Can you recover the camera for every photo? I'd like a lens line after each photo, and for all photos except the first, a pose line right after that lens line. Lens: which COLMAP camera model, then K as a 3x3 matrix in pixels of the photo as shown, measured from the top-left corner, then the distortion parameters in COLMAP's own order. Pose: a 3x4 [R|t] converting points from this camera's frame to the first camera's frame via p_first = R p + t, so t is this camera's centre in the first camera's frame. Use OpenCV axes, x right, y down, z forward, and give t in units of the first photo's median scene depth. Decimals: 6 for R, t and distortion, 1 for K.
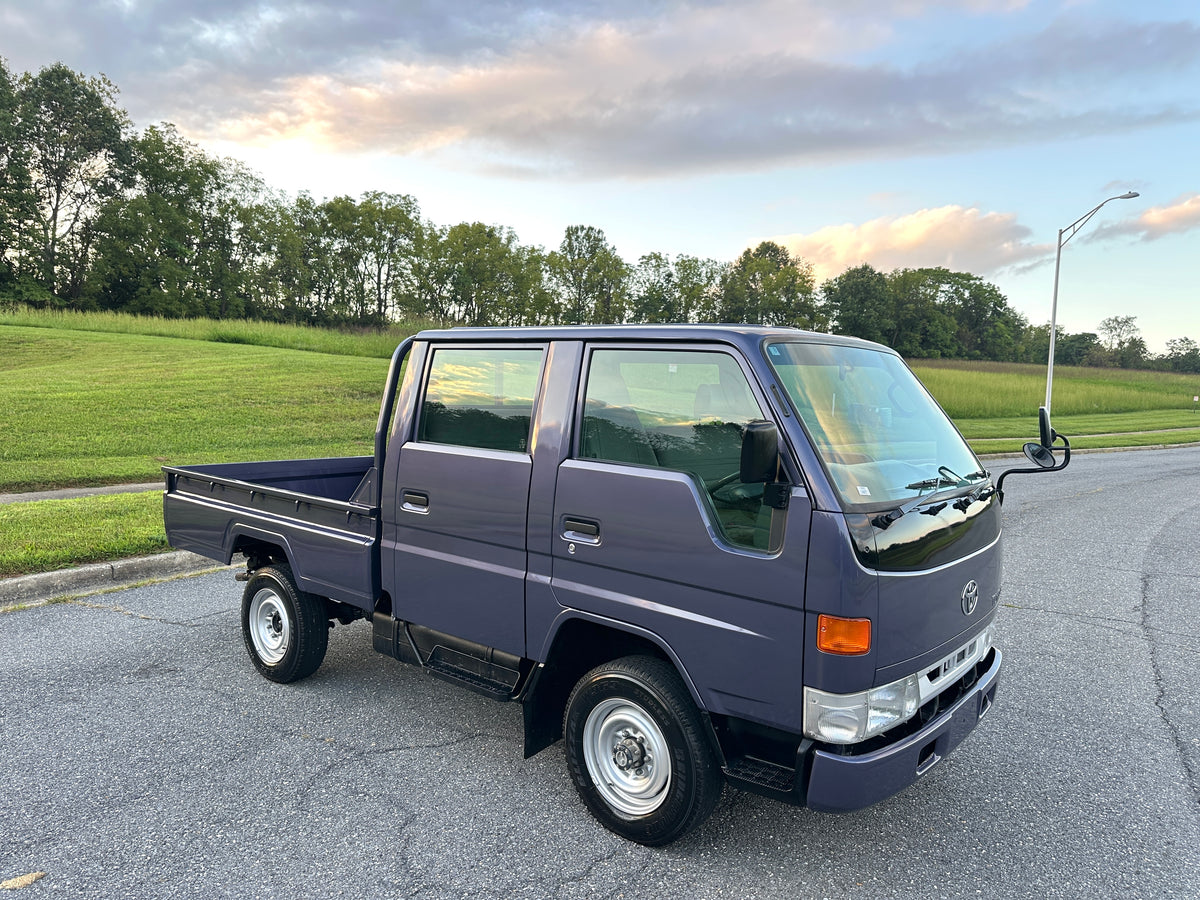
lens RADIAL K [[847.7, 0, 580.1], [0, 847.7, 483.9], [0, 0, 1]] dist [0.050052, -0.046939]
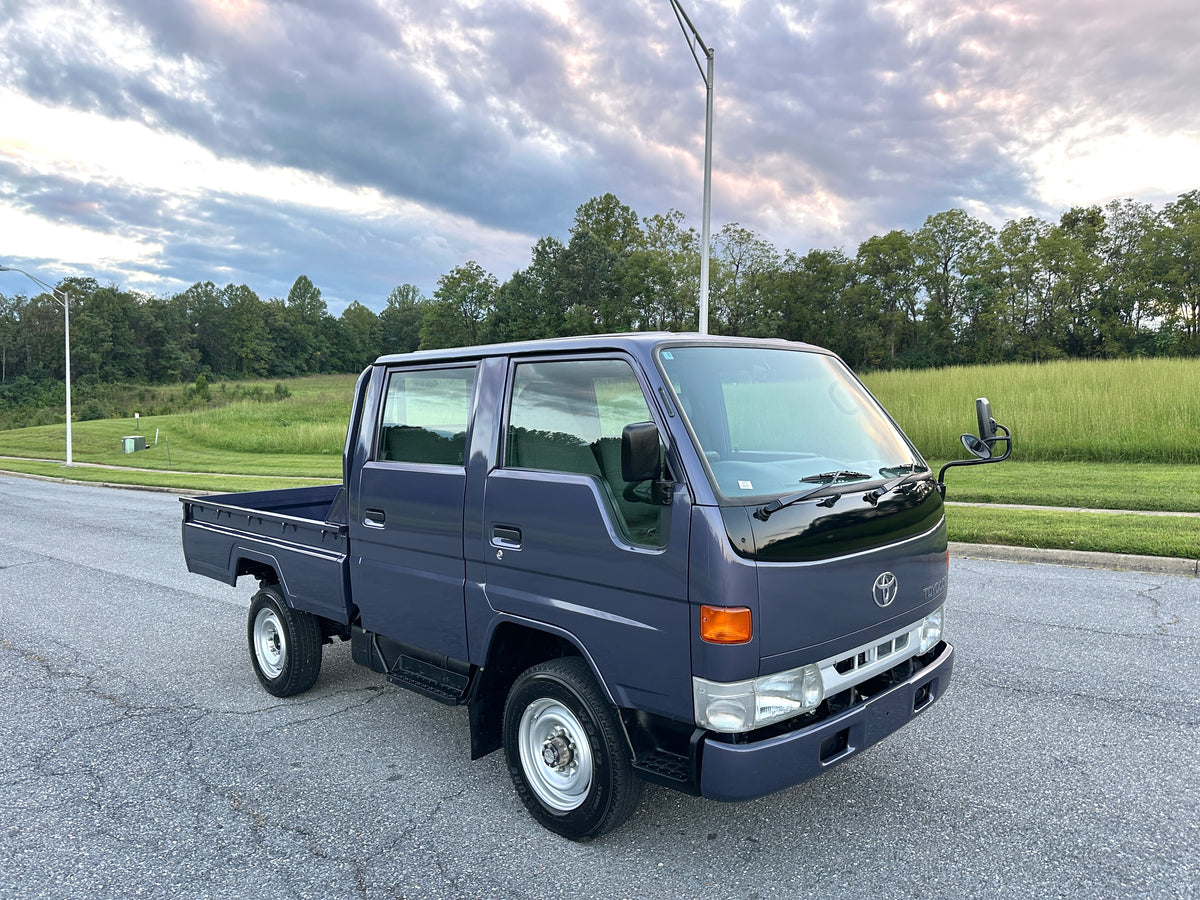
lens RADIAL K [[847.7, 0, 580.1], [0, 847.7, 483.9], [0, 0, 1]] dist [0.050052, -0.046939]
pose [[0.994833, -0.041030, -0.092866, 0.146527], [0.038358, 0.998802, -0.030382, 0.019244], [0.094002, 0.026663, 0.995215, -0.025729]]
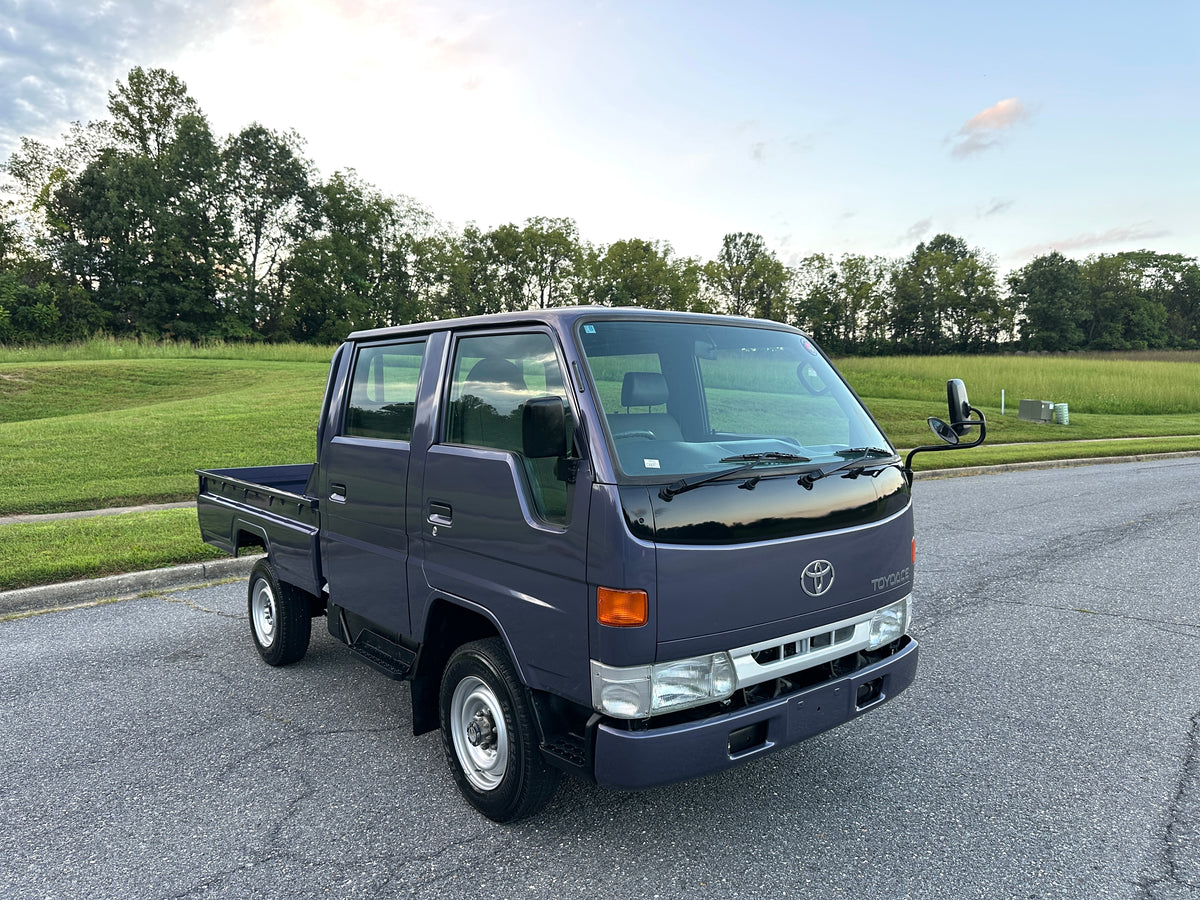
lens RADIAL K [[847.7, 0, 580.1], [0, 847.7, 483.9], [0, 0, 1]] dist [0.050052, -0.046939]
pose [[0.981520, -0.016767, -0.190625, 0.280397], [0.014024, 0.999778, -0.015728, 0.029198], [0.190847, 0.012764, 0.981537, 0.010913]]
